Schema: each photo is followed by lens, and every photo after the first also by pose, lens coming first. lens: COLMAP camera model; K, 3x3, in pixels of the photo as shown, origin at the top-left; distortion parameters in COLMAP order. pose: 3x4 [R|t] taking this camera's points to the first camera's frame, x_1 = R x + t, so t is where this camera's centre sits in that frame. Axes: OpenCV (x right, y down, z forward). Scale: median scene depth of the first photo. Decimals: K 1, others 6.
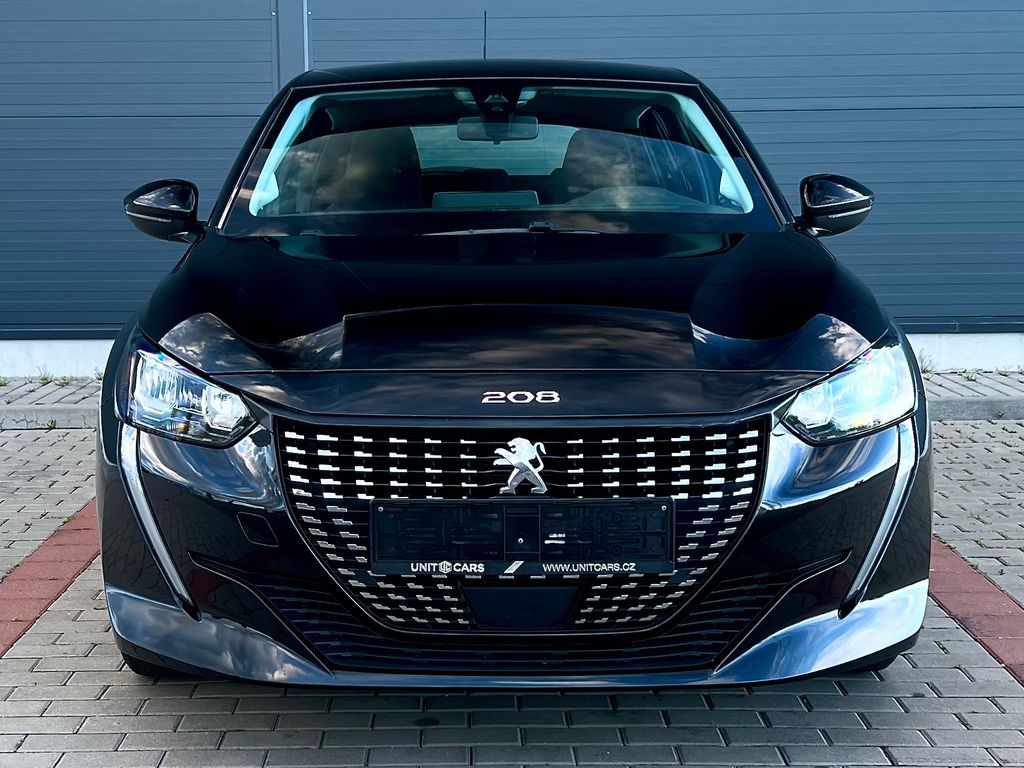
lens RADIAL K [[910.9, 0, 511.9], [0, 910.9, 377.5], [0, 0, 1]] dist [0.022239, -0.030021]
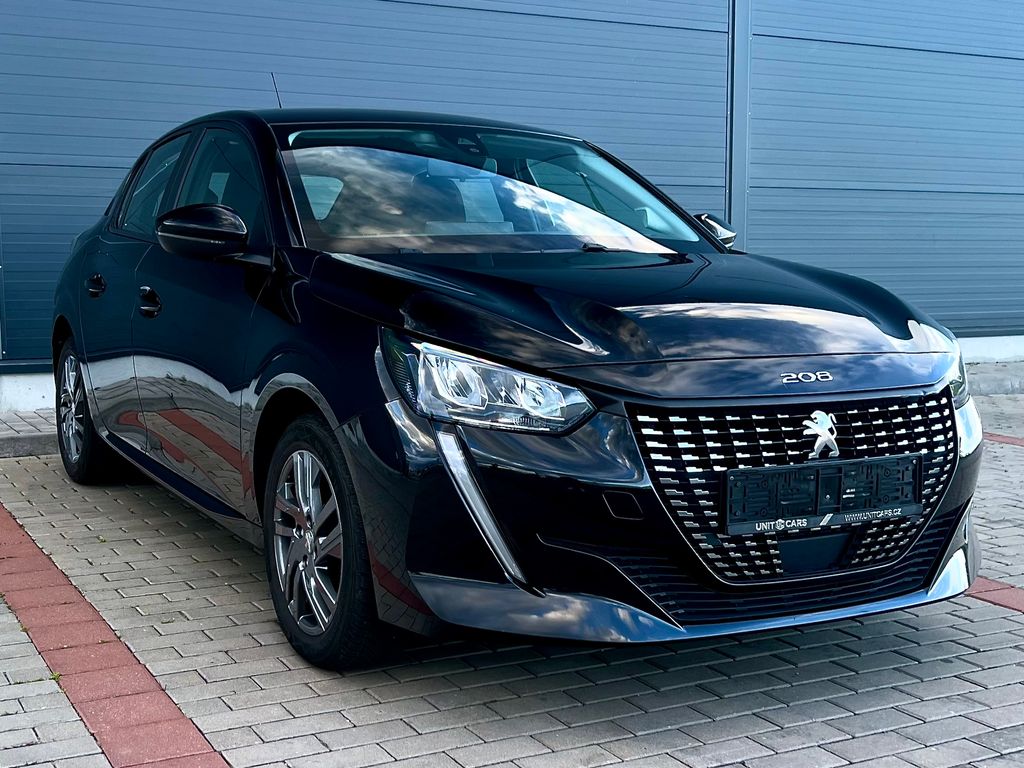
lens RADIAL K [[766.6, 0, 511.4], [0, 766.6, 385.8], [0, 0, 1]] dist [0.007361, -0.006831]
pose [[0.964119, -0.042862, 0.261988, -0.638689], [0.044266, 0.999020, 0.000541, 0.015712], [-0.261755, 0.011075, 0.965071, 0.140880]]
